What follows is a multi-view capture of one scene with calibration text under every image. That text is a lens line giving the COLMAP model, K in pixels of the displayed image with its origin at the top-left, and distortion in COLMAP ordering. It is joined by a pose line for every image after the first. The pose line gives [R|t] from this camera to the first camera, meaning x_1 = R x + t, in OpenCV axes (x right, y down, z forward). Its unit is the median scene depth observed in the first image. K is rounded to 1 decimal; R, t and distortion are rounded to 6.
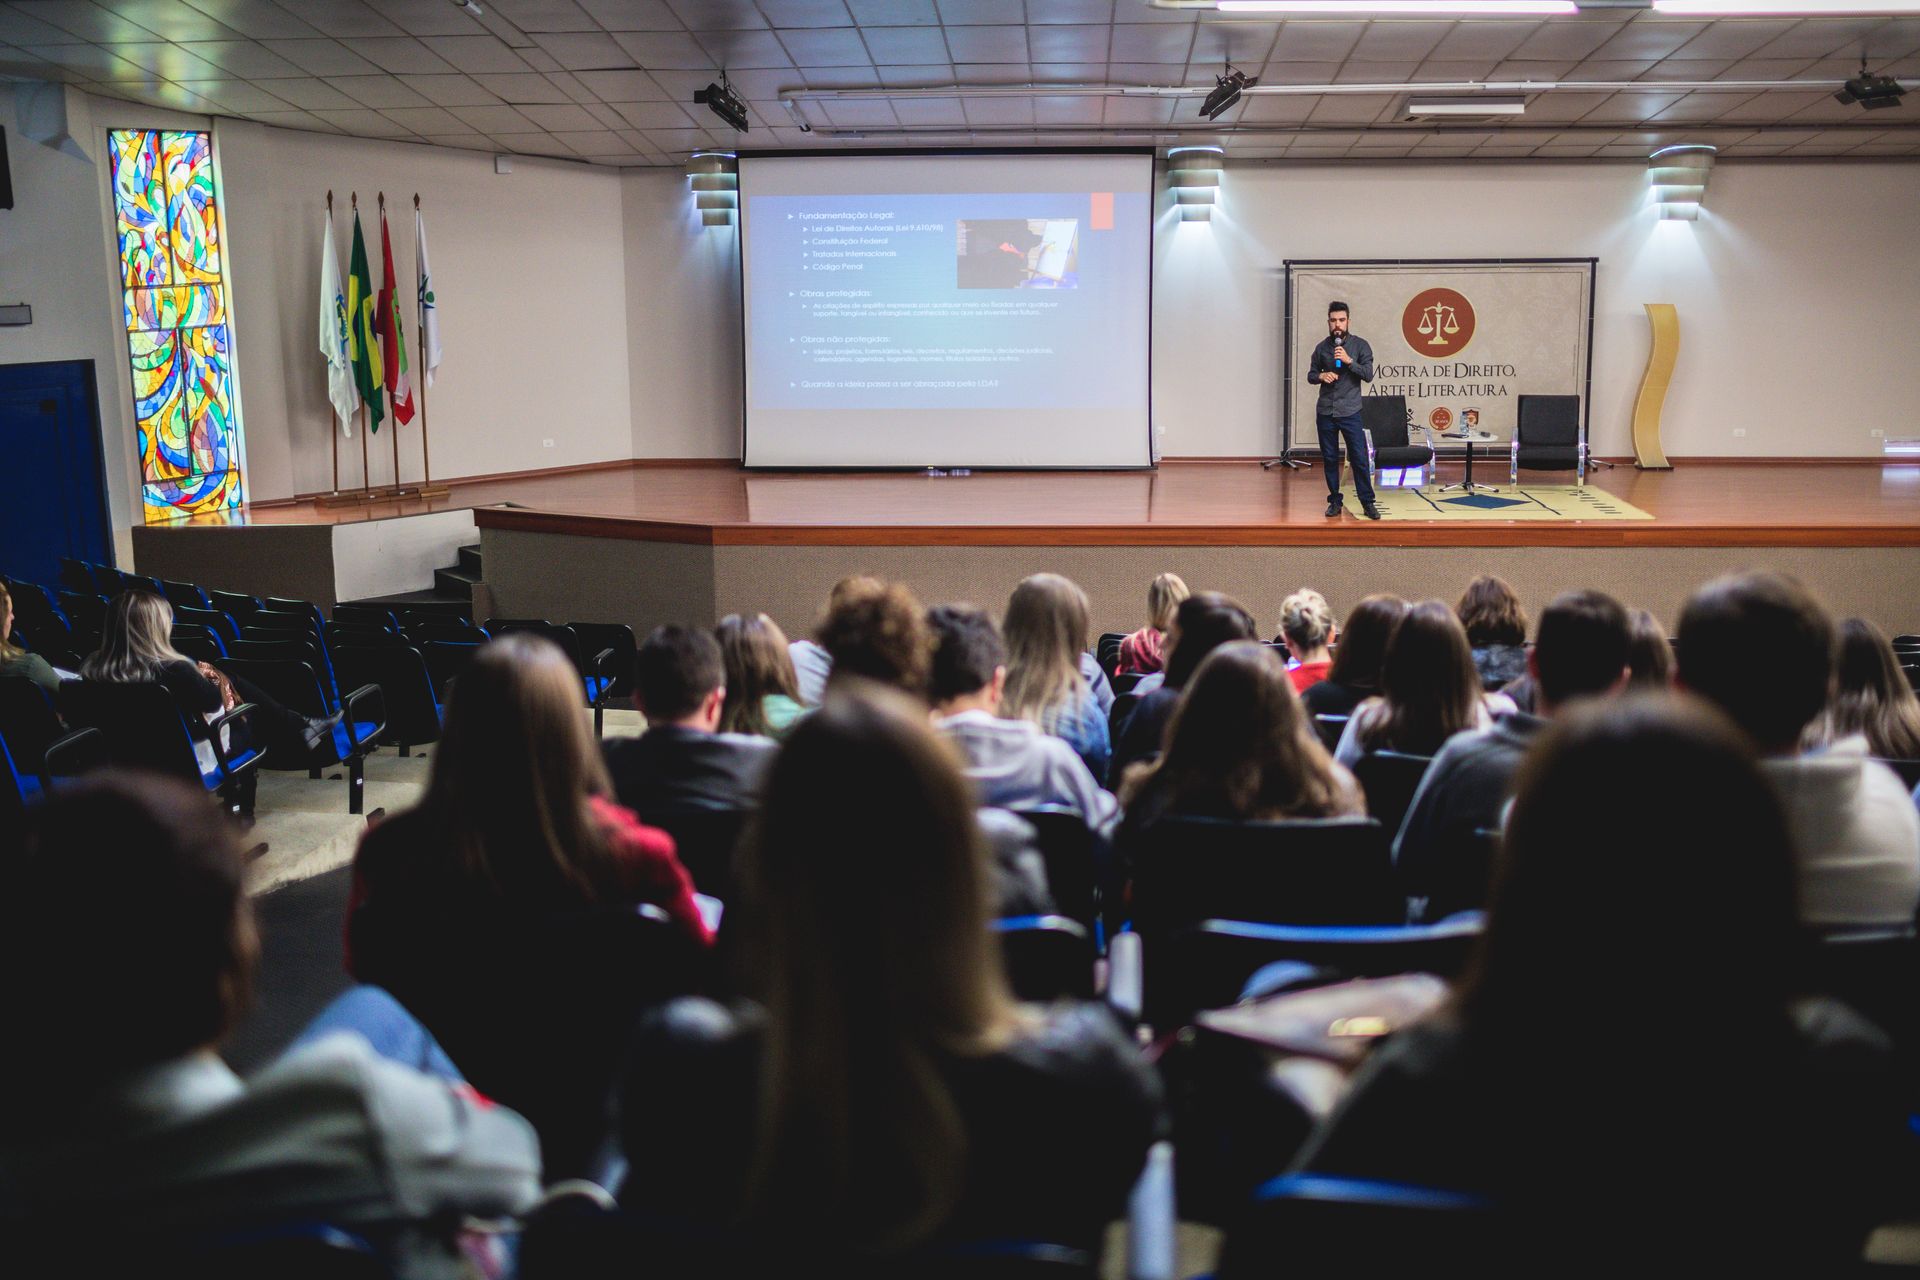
lens RADIAL K [[1863.3, 0, 960.0], [0, 1863.3, 640.0], [0, 0, 1]] dist [-0.114966, 0.158966]
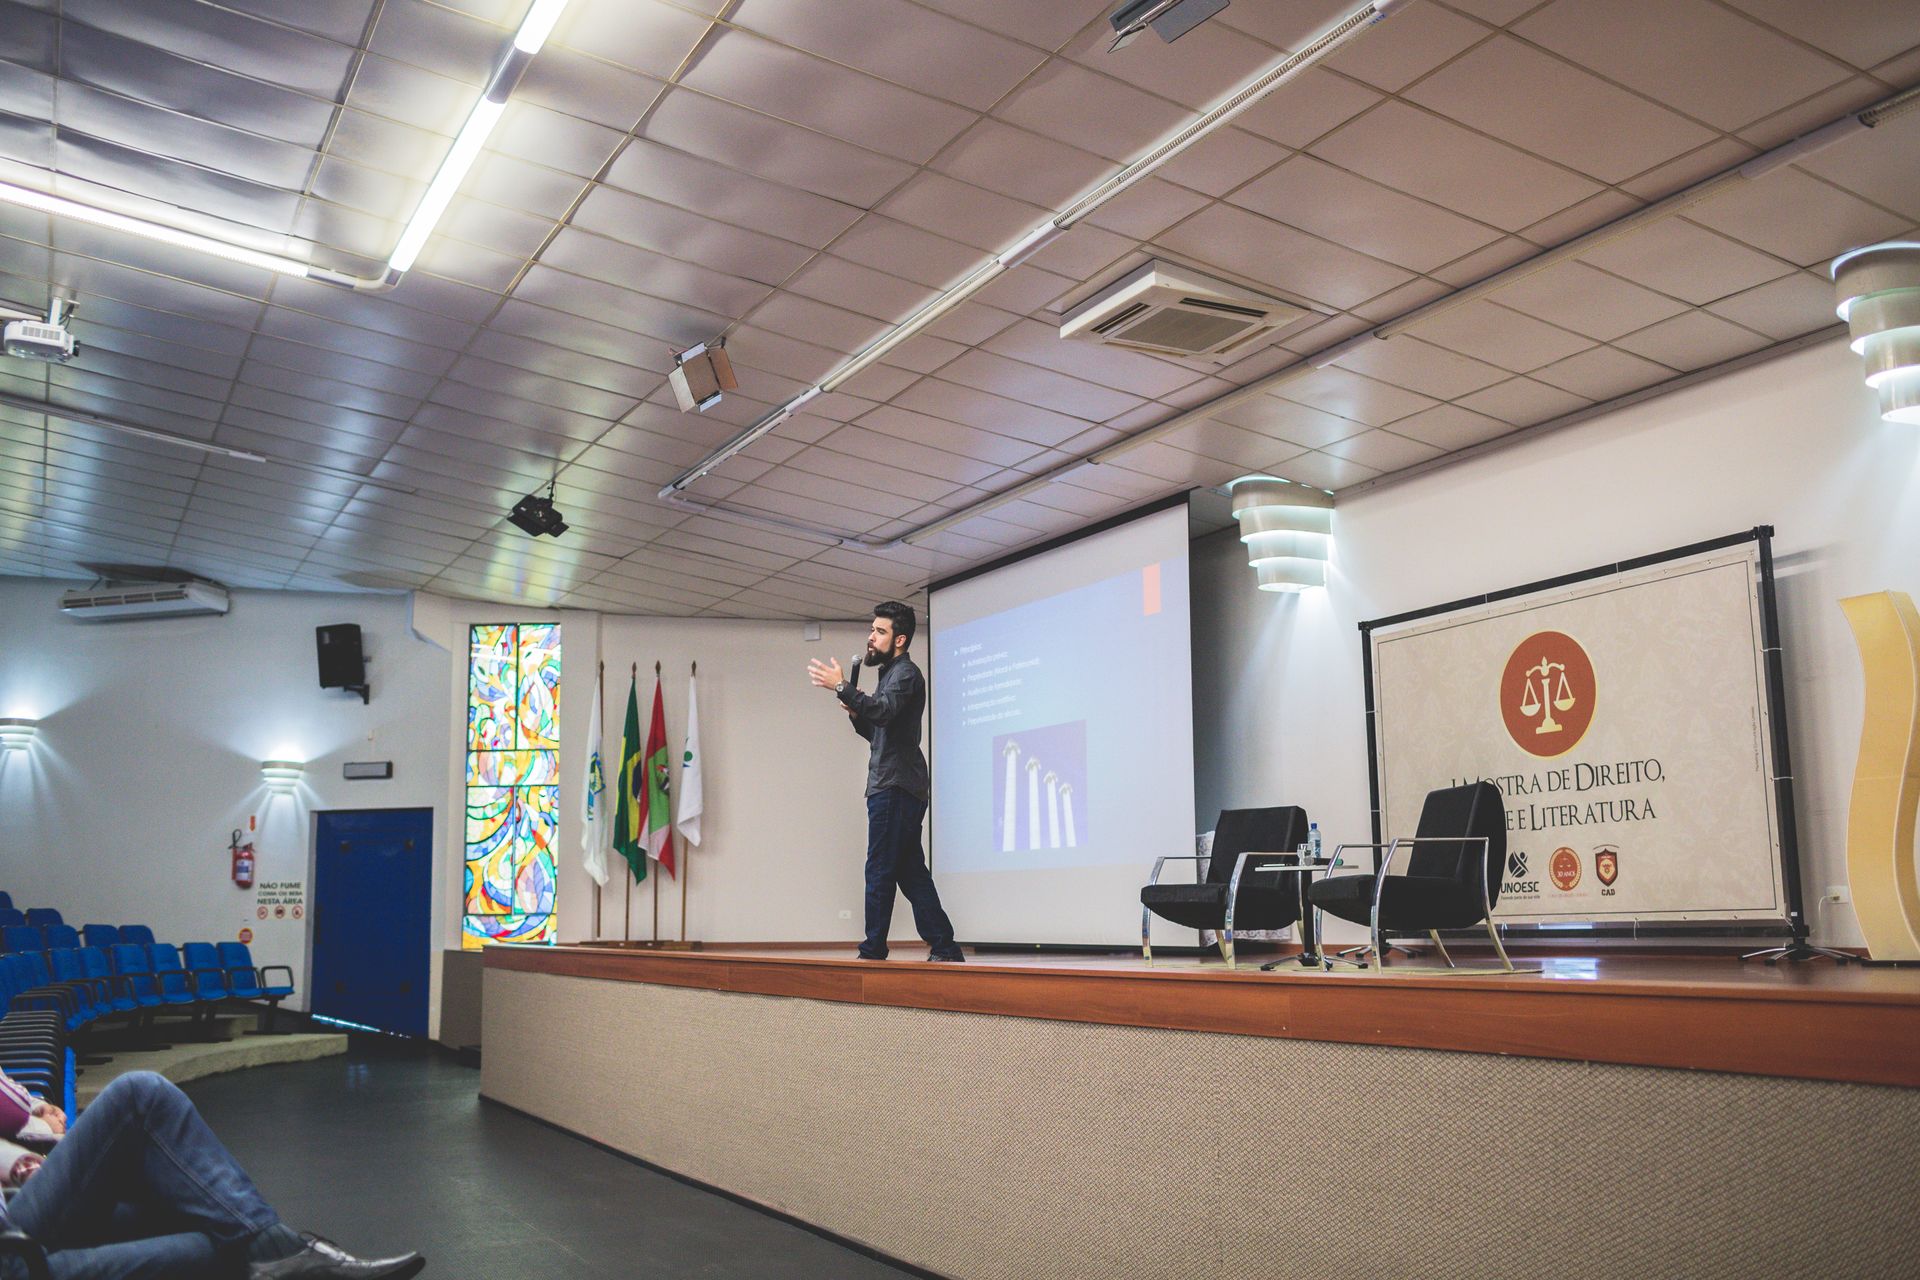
lens RADIAL K [[1863.3, 0, 960.0], [0, 1863.3, 640.0], [0, 0, 1]] dist [-0.114966, 0.158966]
pose [[0.494951, -0.123923, -0.860039, 0.736774], [-0.183943, 0.952403, -0.243090, -0.023625], [0.849228, 0.278516, 0.448598, 0.679695]]
